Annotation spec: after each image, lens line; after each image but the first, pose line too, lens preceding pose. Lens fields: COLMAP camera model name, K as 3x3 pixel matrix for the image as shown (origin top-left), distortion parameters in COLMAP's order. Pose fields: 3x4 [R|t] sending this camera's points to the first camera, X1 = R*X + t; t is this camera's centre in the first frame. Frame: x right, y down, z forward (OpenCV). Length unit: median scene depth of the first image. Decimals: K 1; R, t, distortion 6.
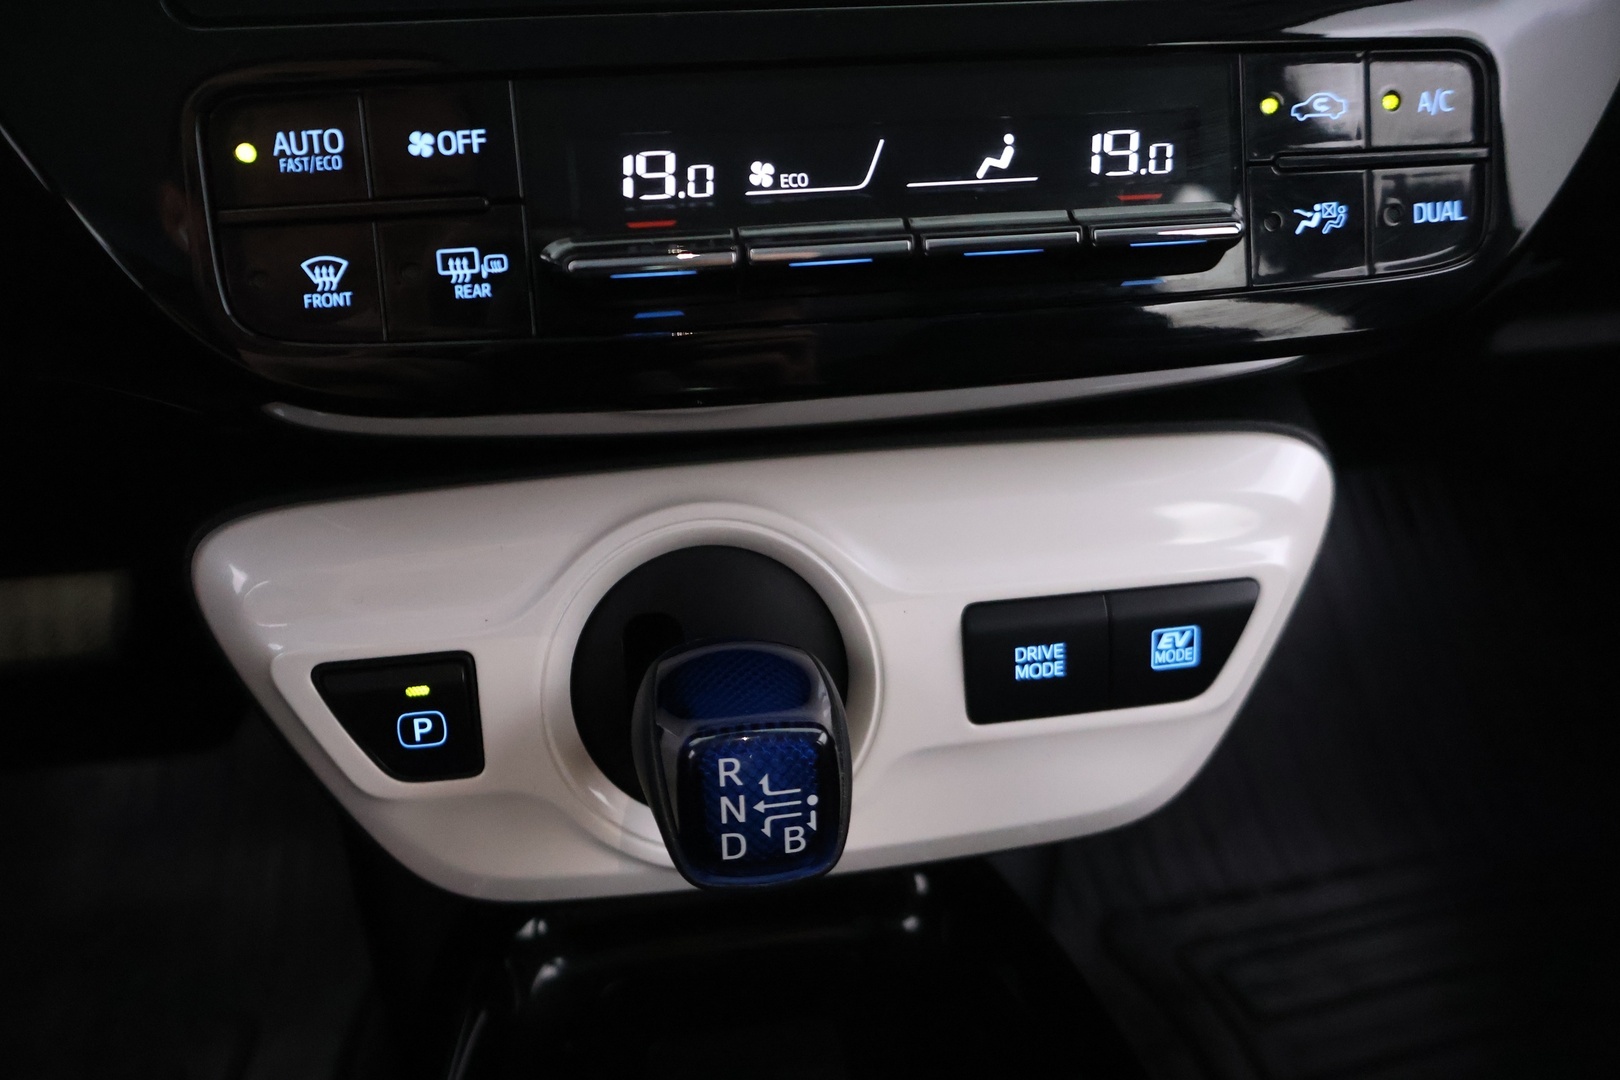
lens RADIAL K [[1375.5, 0, 802.3], [0, 1375.5, 554.9], [0, 0, 1]] dist [-0.009974, -0.001745]
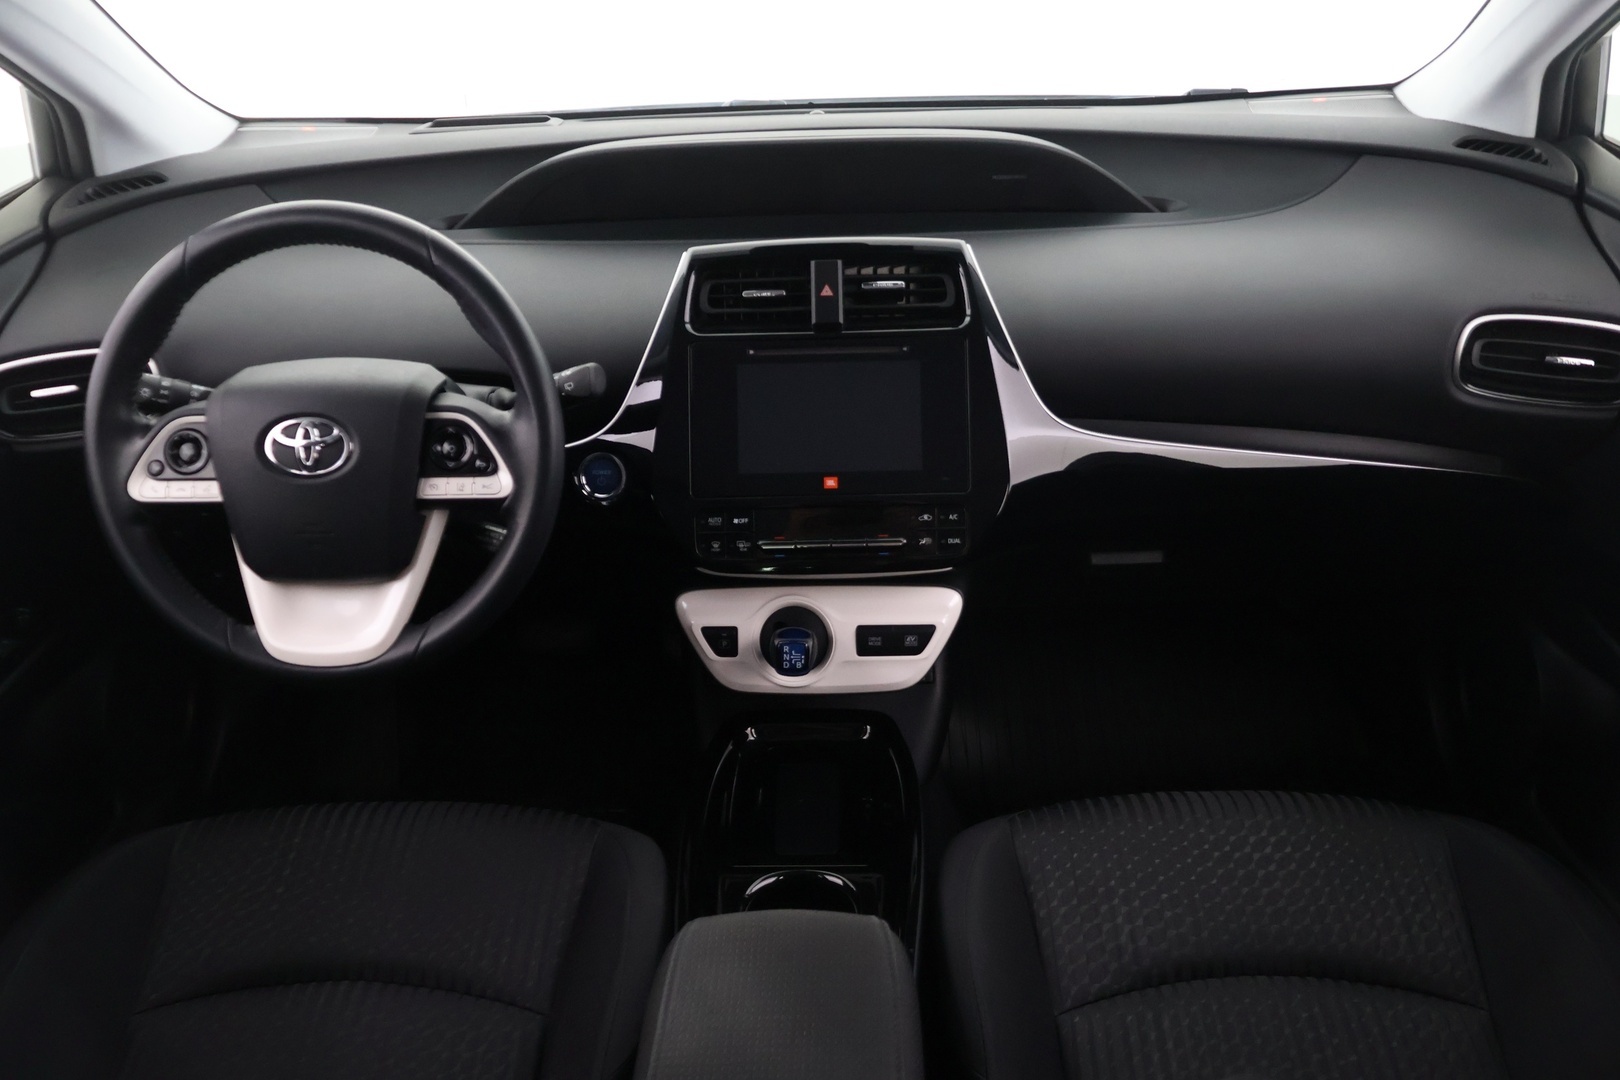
lens RADIAL K [[1375.5, 0, 813.3], [0, 1375.5, 540.6], [0, 0, 1]] dist [-0.009974, -0.001745]
pose [[0.978805, 0.059033, -0.196100, 0.793468], [-0.078659, 0.992475, -0.093845, 0.183907], [0.189084, 0.107281, 0.976083, -3.082733]]
